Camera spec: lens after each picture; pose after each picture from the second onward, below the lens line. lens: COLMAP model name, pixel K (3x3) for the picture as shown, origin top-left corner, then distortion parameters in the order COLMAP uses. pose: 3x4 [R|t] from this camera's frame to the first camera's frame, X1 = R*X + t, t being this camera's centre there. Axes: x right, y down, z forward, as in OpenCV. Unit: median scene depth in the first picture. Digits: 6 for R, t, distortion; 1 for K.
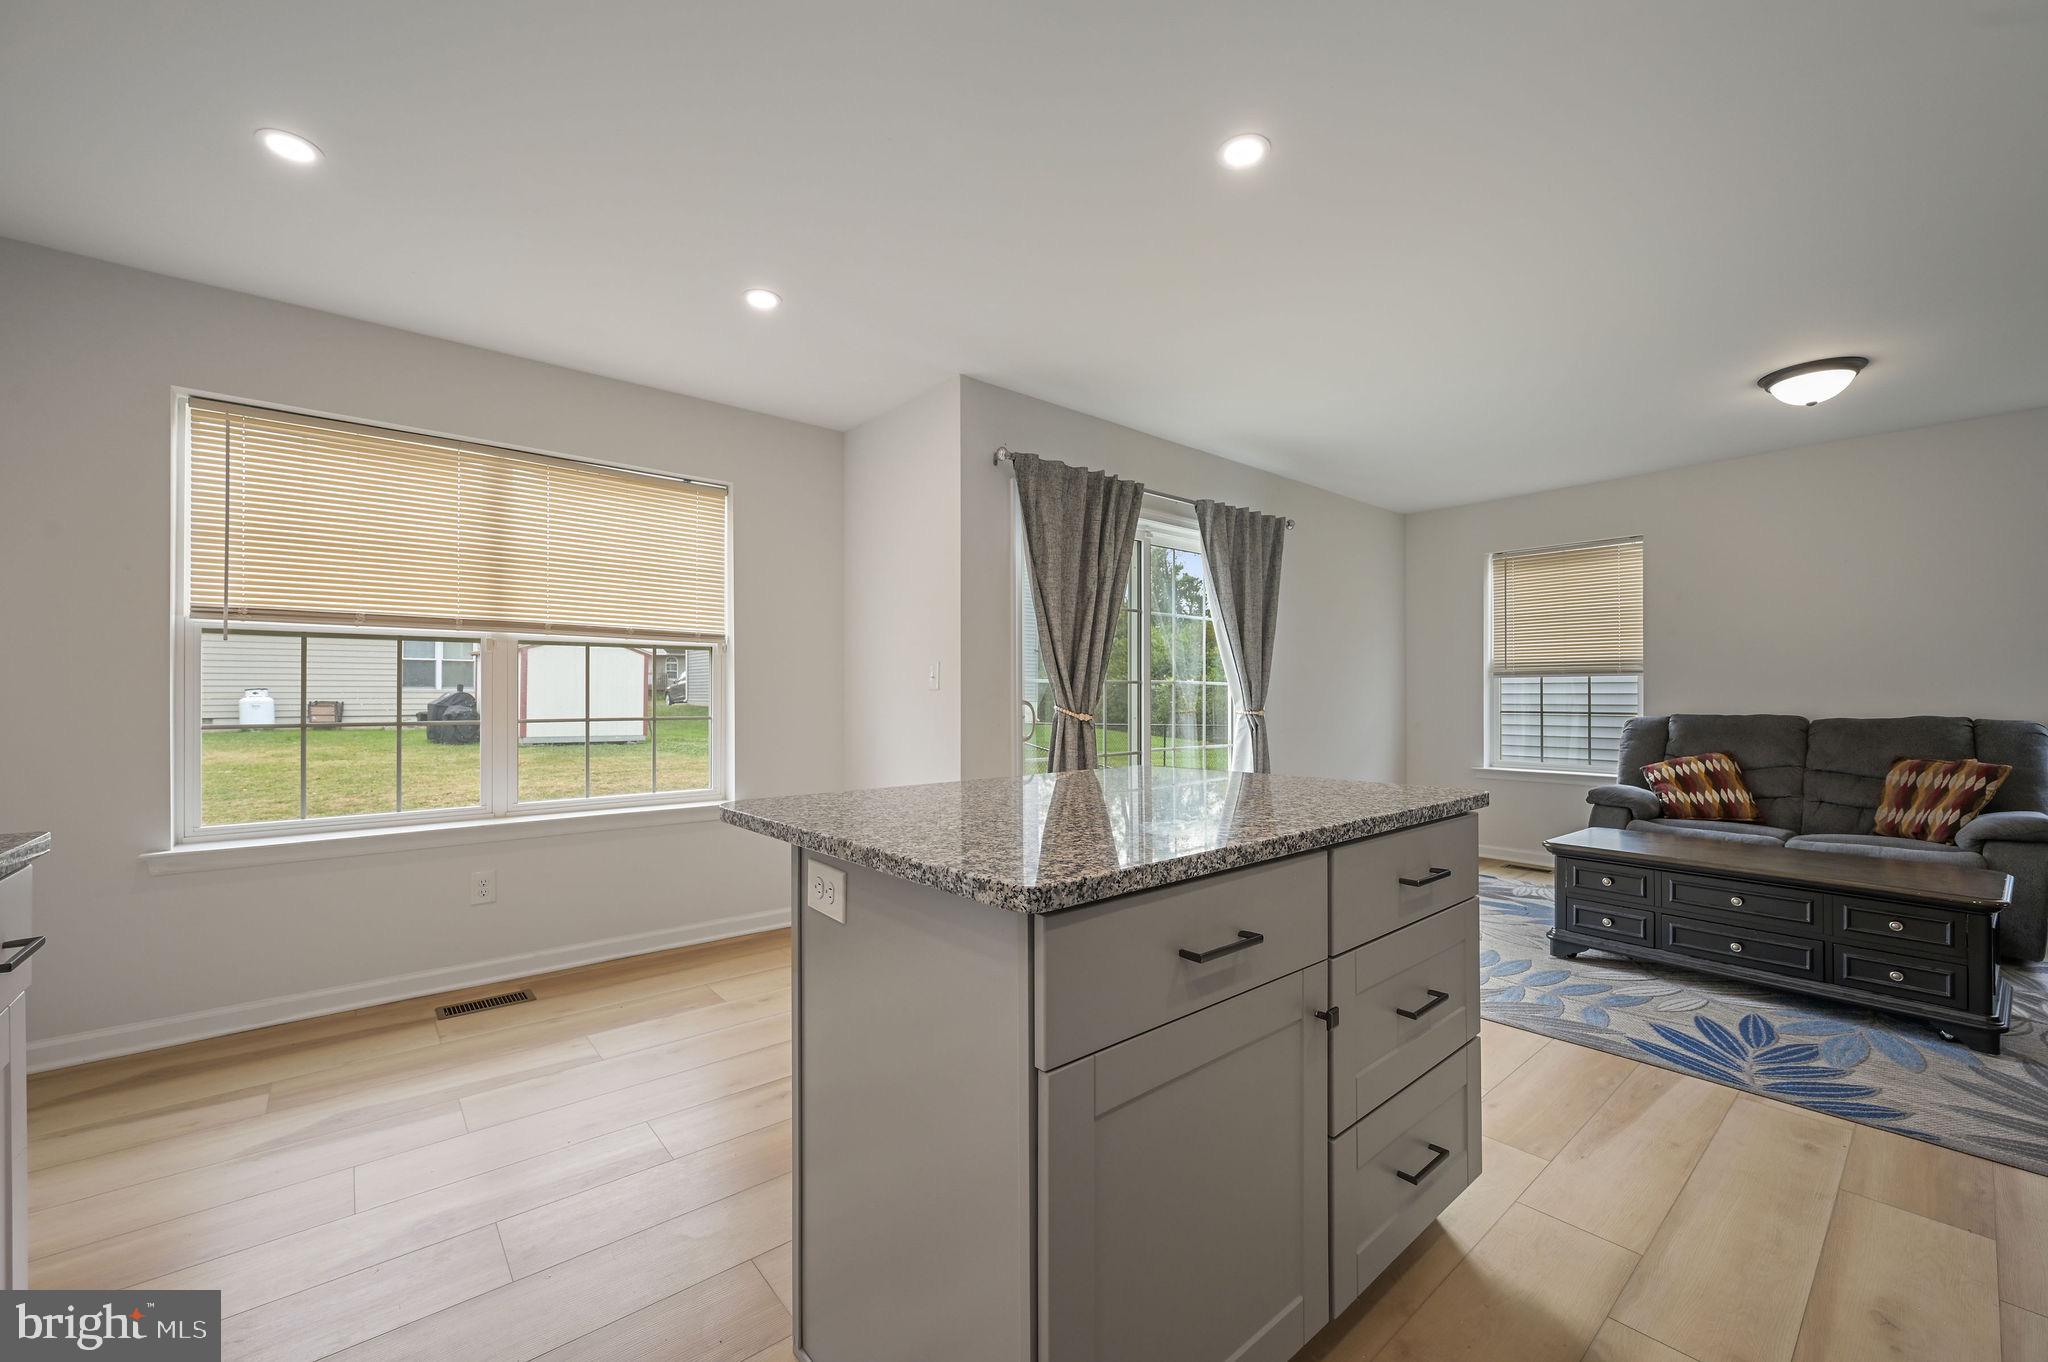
lens RADIAL K [[804.9, 0, 1022.3], [0, 804.9, 689.4], [0, 0, 1]] dist [-0.000632, -0.000083]
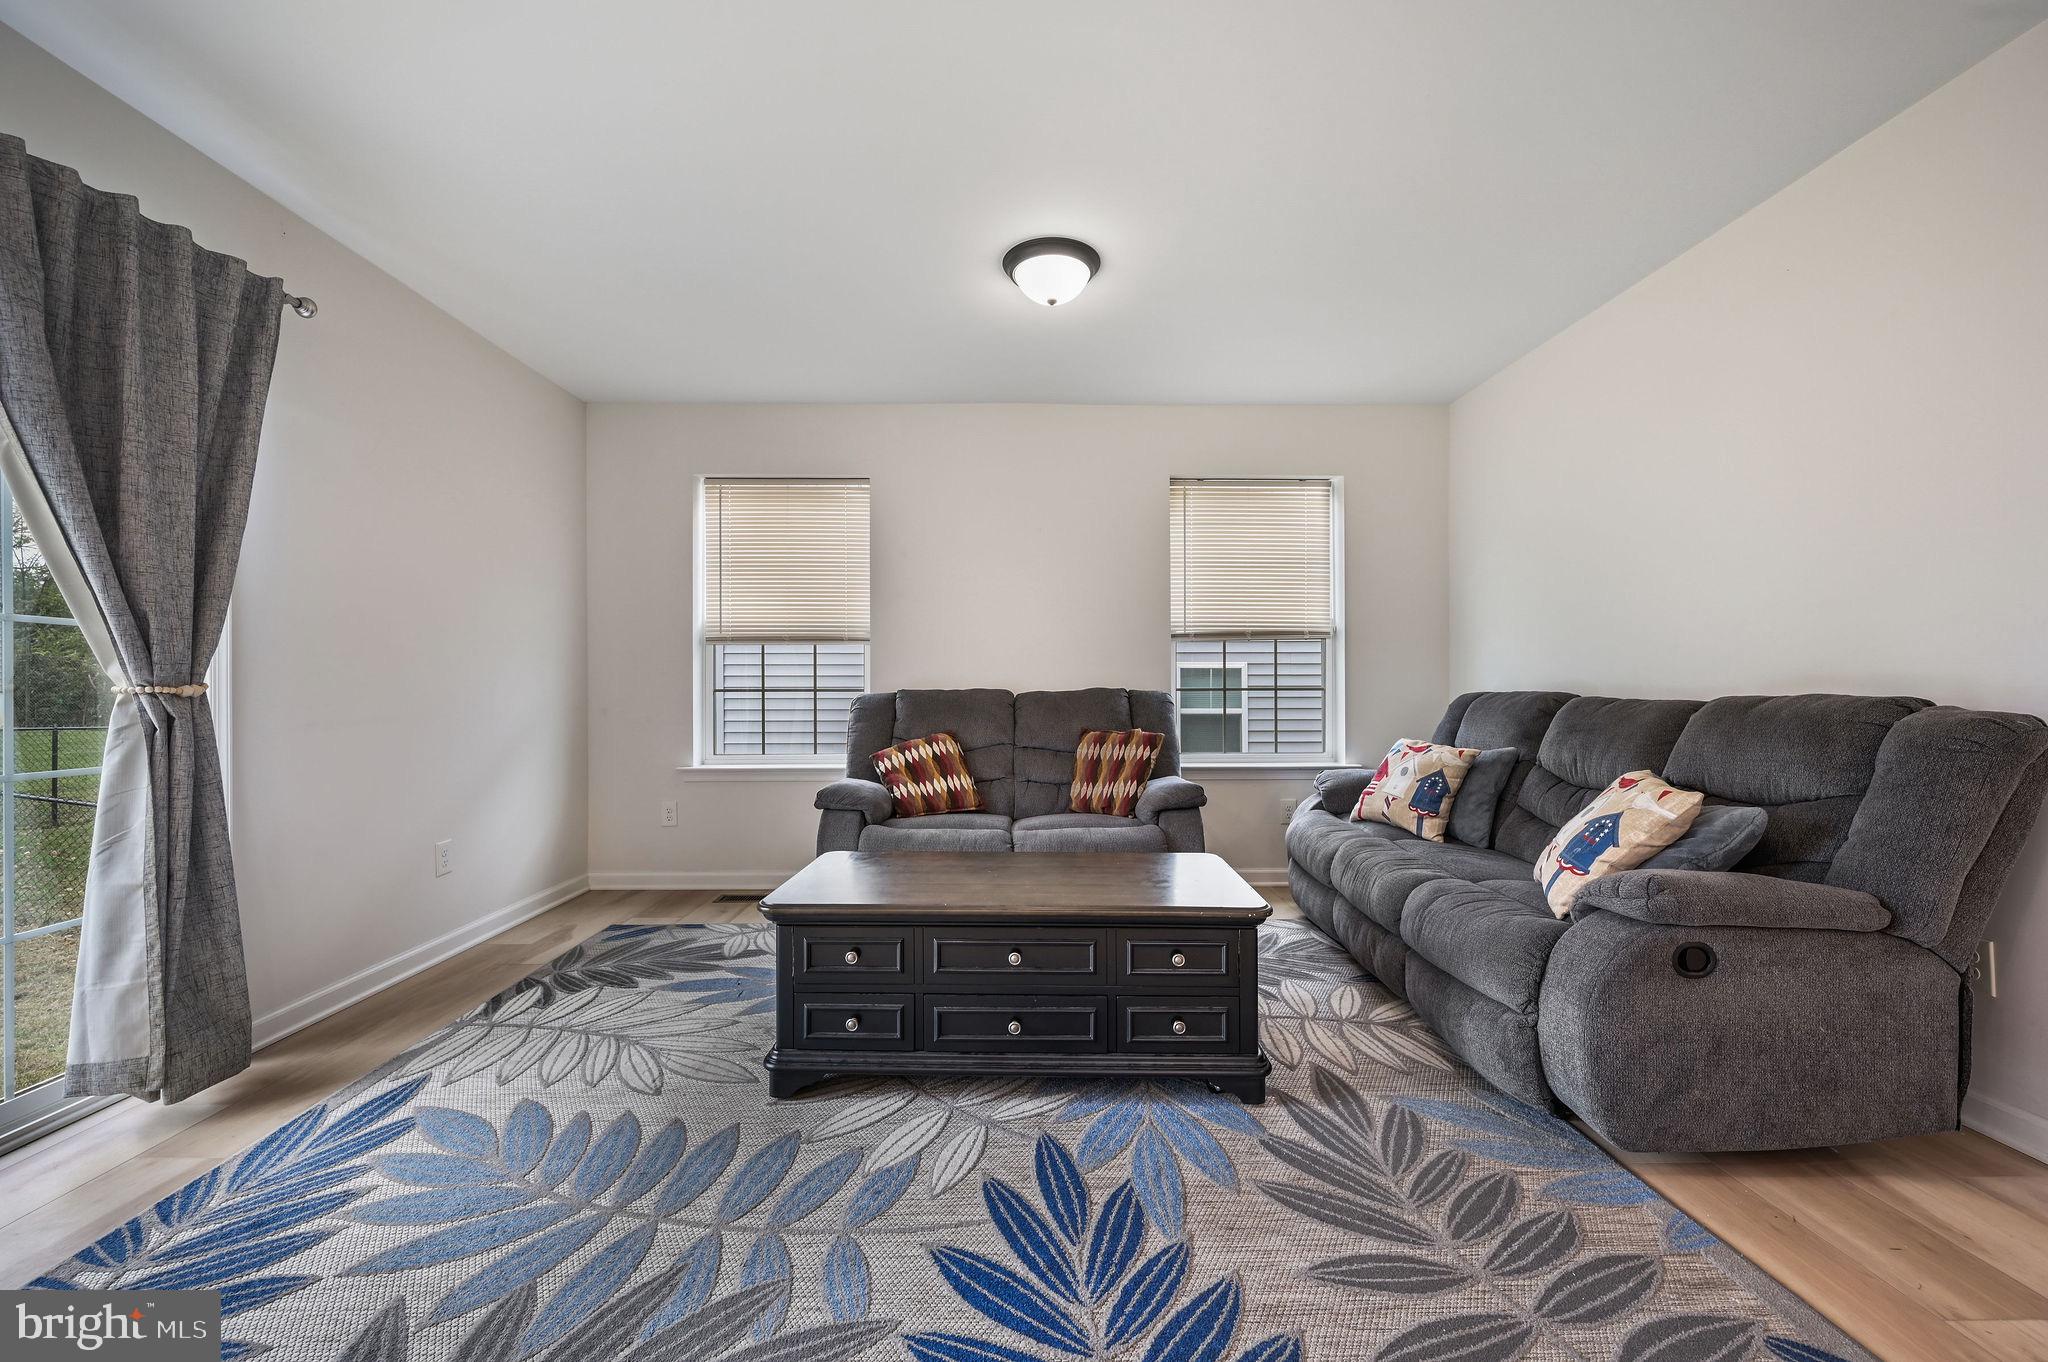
lens RADIAL K [[804.9, 0, 1022.3], [0, 804.9, 689.4], [0, 0, 1]] dist [-0.000632, -0.000083]
pose [[0.637604, -0.005389, 0.770346, 0.286931], [-0.003703, 0.999943, 0.010060, 0.025816], [-0.770356, -0.009267, 0.637547, 0.432551]]
